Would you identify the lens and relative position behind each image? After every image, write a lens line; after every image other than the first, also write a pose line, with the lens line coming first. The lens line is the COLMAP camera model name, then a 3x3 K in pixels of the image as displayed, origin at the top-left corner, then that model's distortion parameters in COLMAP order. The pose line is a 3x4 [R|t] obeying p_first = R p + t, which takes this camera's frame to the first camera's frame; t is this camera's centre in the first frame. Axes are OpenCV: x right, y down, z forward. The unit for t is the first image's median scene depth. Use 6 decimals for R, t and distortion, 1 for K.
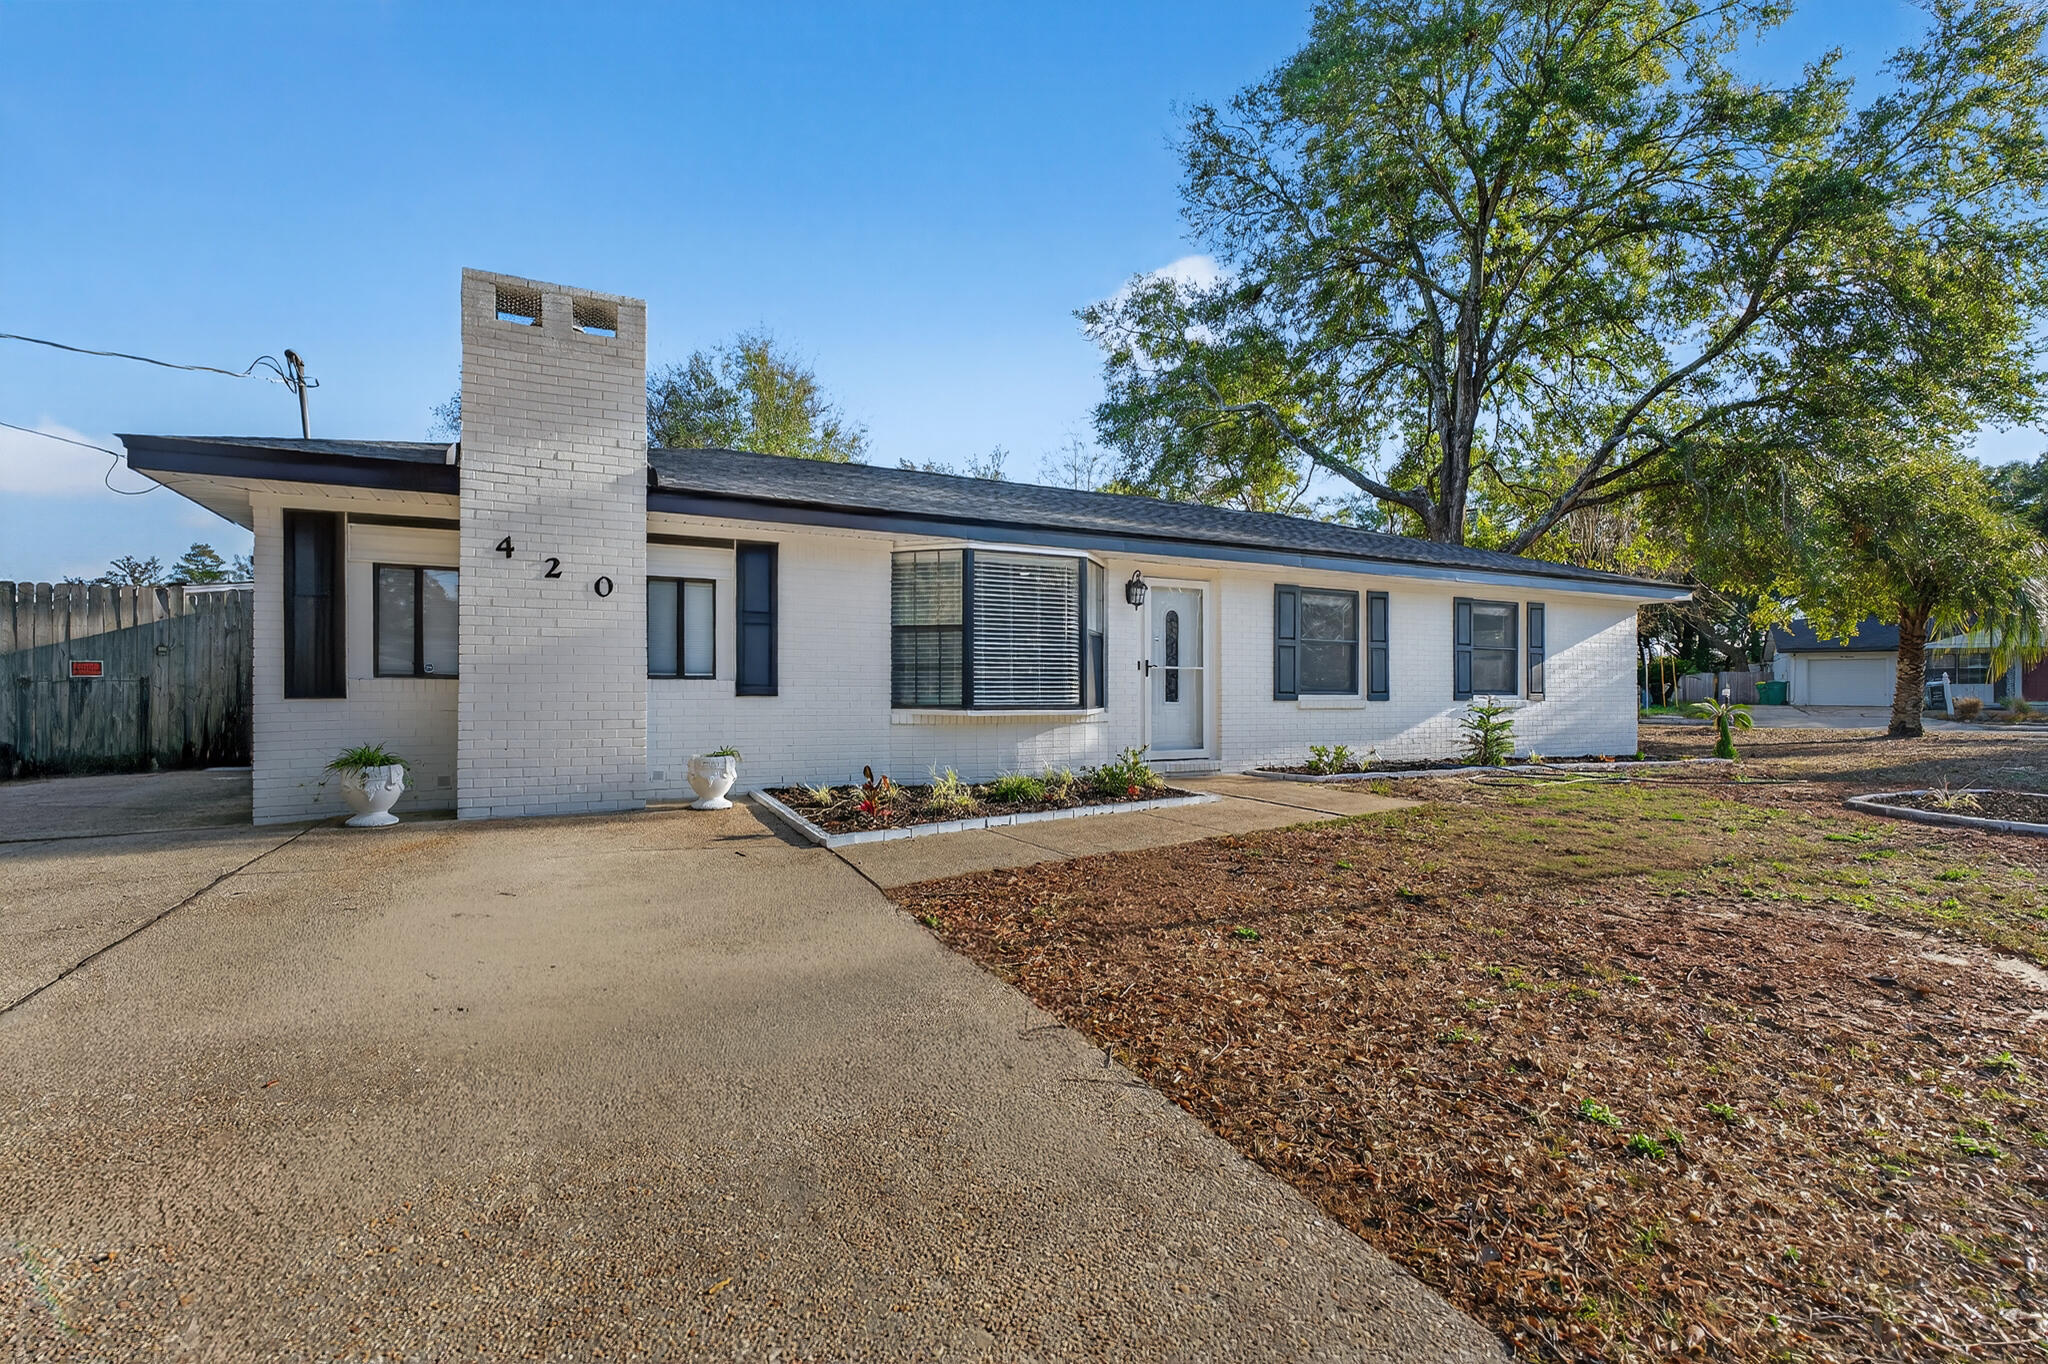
lens RADIAL K [[921.1, 0, 1040.3], [0, 921.1, 688.8], [0, 0, 1]] dist [-0.001727, 0.000126]
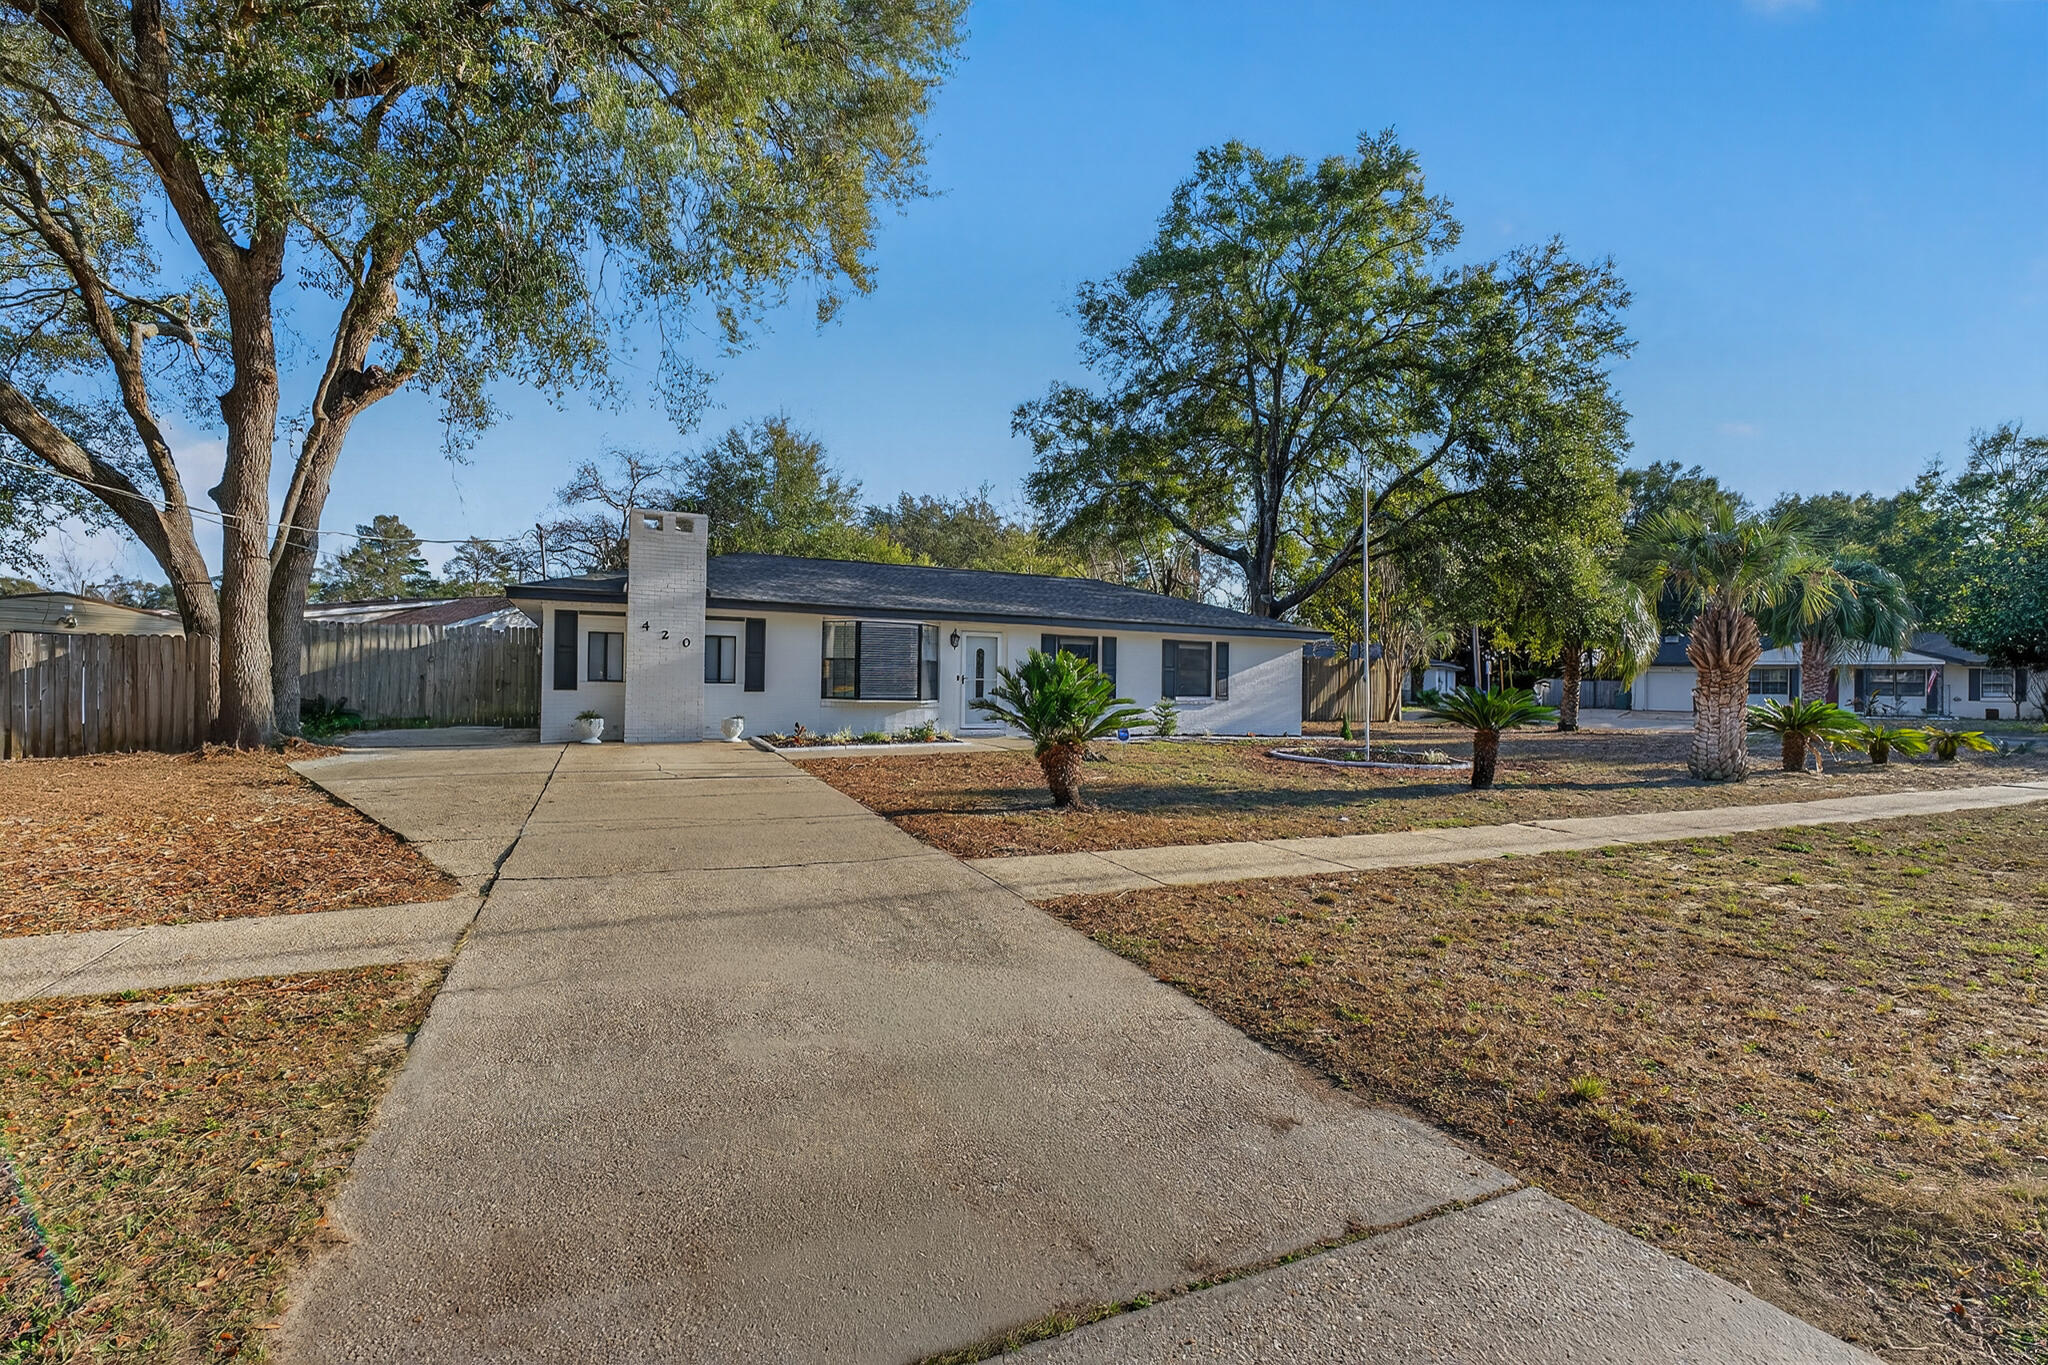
lens RADIAL K [[921.1, 0, 1039.6], [0, 921.1, 670.6], [0, 0, 1]] dist [-0.001727, 0.000126]
pose [[0.999396, 0.015925, -0.030879, 0.295327], [-0.016377, 0.999762, -0.014425, -0.014387], [0.030641, 0.014922, 0.999419, -0.785217]]
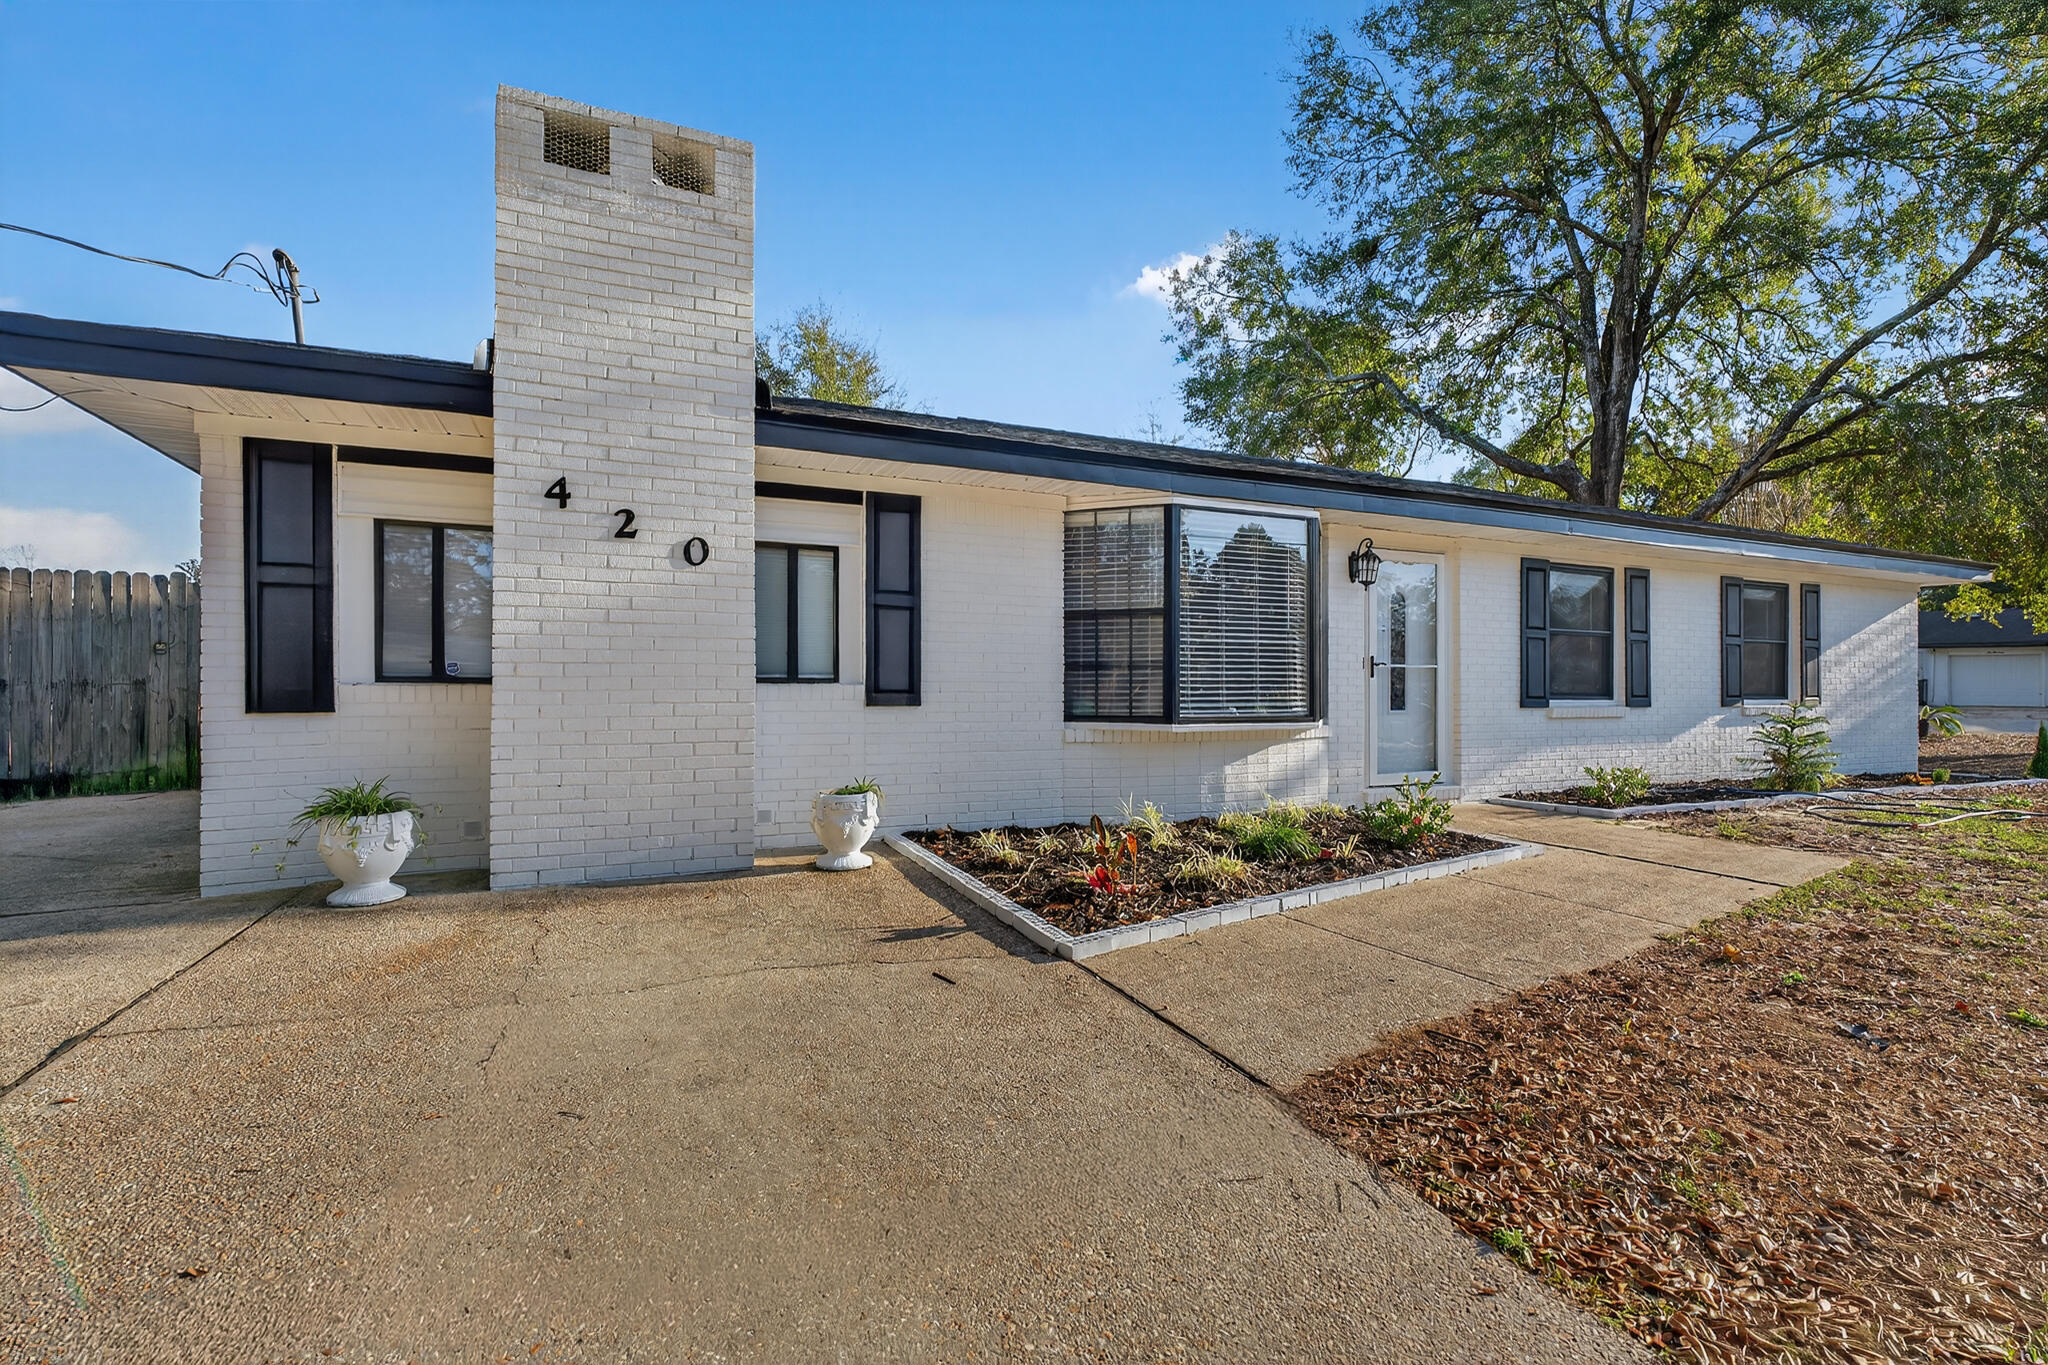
lens RADIAL K [[921.1, 0, 1037.9], [0, 921.1, 683.7], [0, 0, 1]] dist [-0.001727, 0.000126]
pose [[0.999151, -0.001711, -0.041168, -0.117208], [0.001539, 0.999990, -0.004209, -0.004685], [0.041175, 0.004142, 0.999143, 0.197316]]
